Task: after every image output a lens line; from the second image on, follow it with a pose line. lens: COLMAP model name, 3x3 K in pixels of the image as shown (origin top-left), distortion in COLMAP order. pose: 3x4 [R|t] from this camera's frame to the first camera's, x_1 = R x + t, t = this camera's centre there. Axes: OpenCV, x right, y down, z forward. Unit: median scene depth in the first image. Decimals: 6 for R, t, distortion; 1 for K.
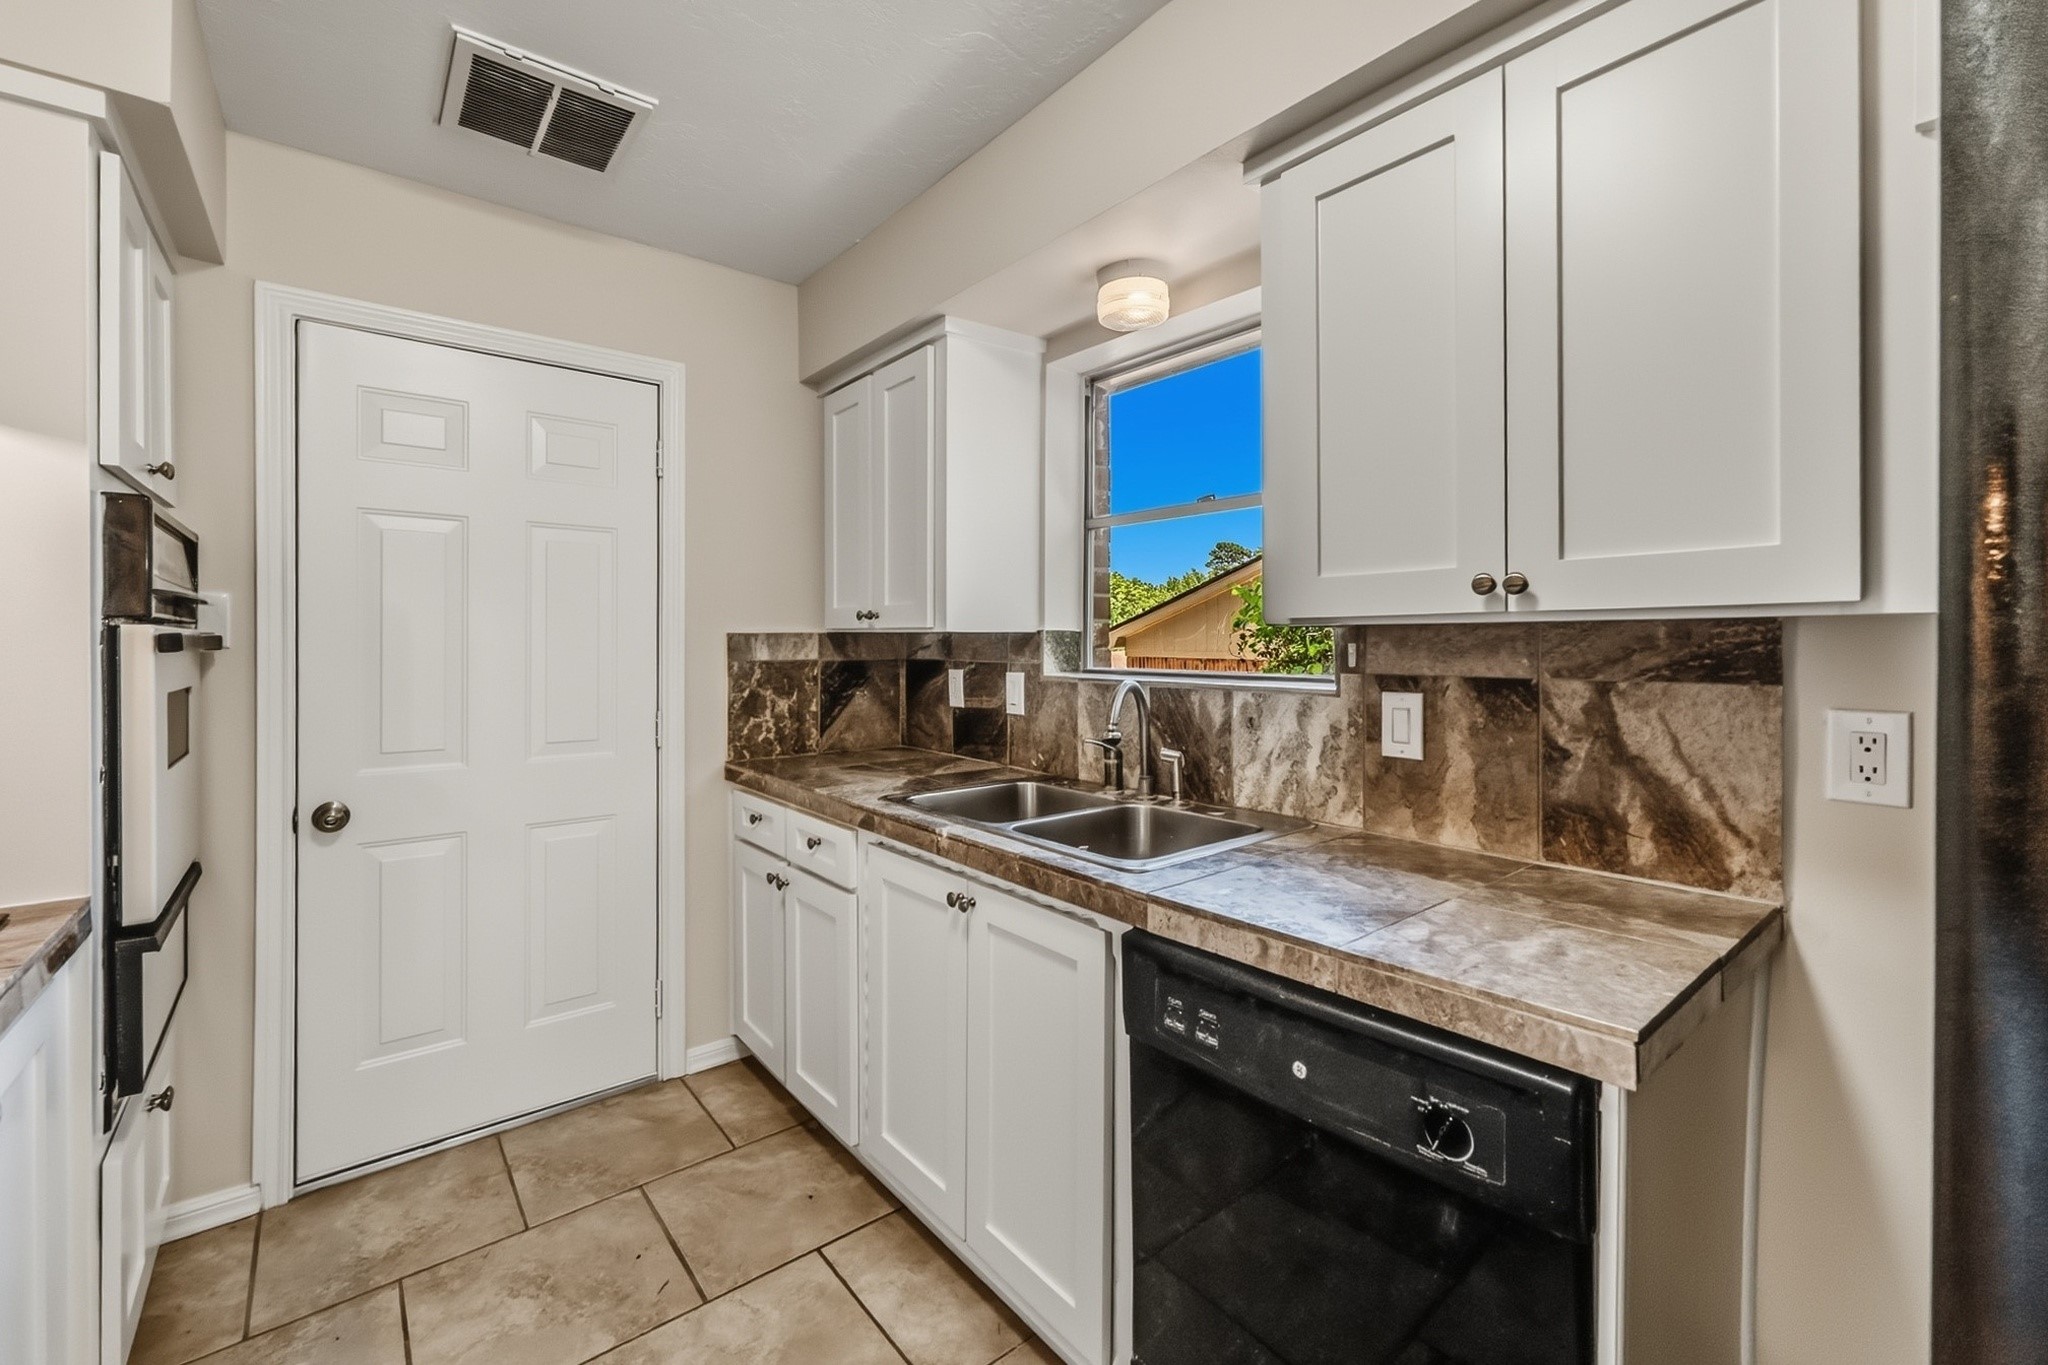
lens RADIAL K [[851.2, 0, 1002.5], [0, 851.2, 638.7], [0, 0, 1]] dist [0.000823, 0.000397]
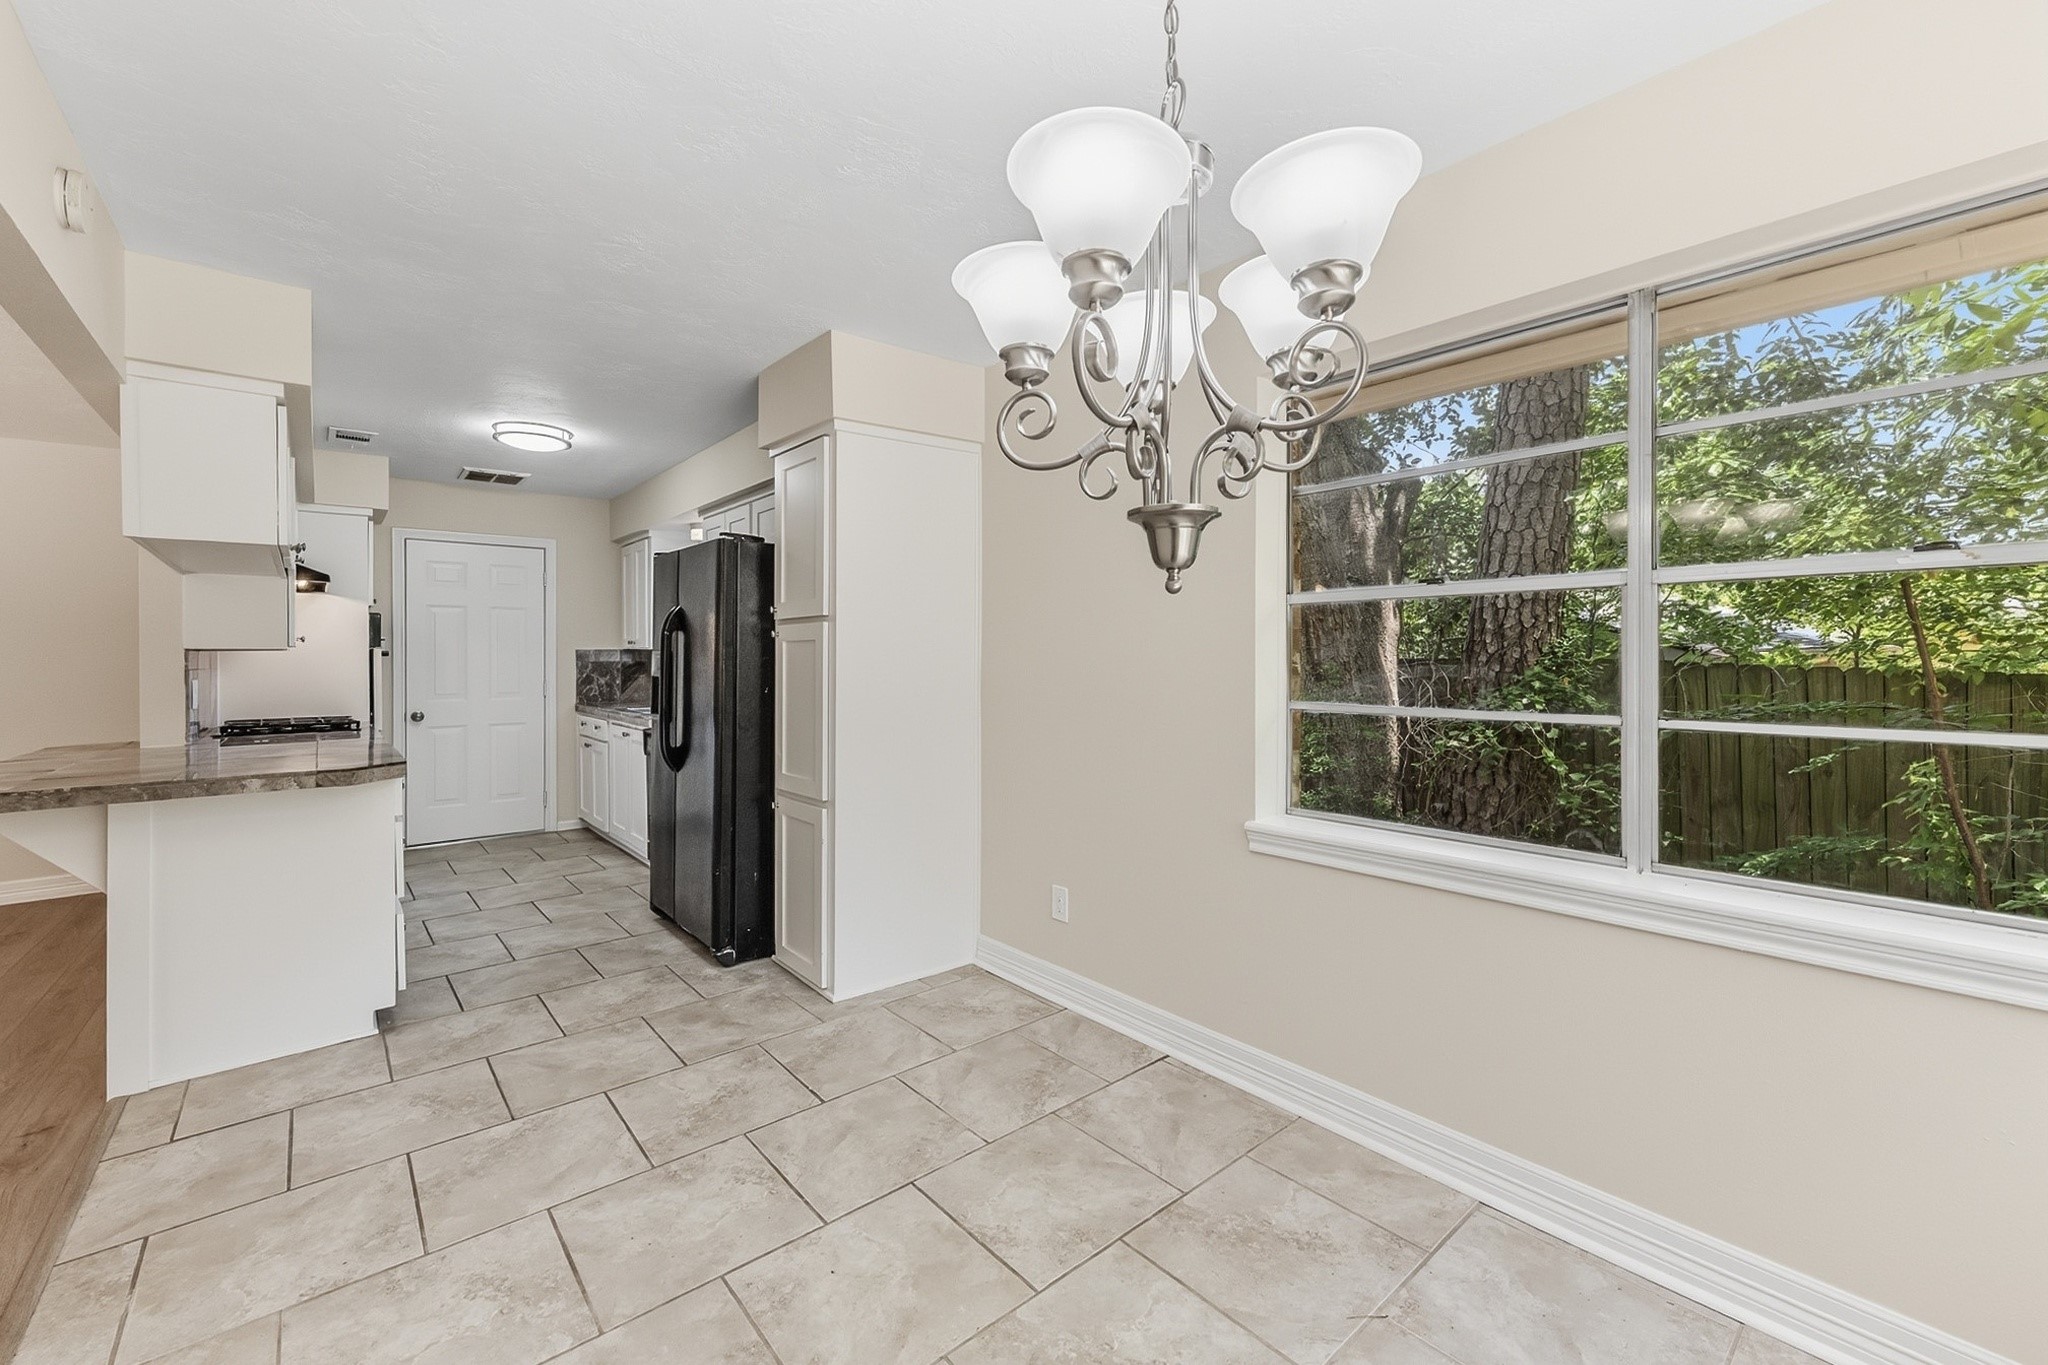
lens RADIAL K [[836.4, 0, 1002.8], [0, 836.4, 652.8], [0, 0, 1]] dist [0.002000, 0.000194]
pose [[0.999690, -0.002323, 0.024808, 1.086919], [0.002275, 0.999996, 0.001952, -0.000282], [-0.024813, -0.001895, 0.999690, -1.833839]]
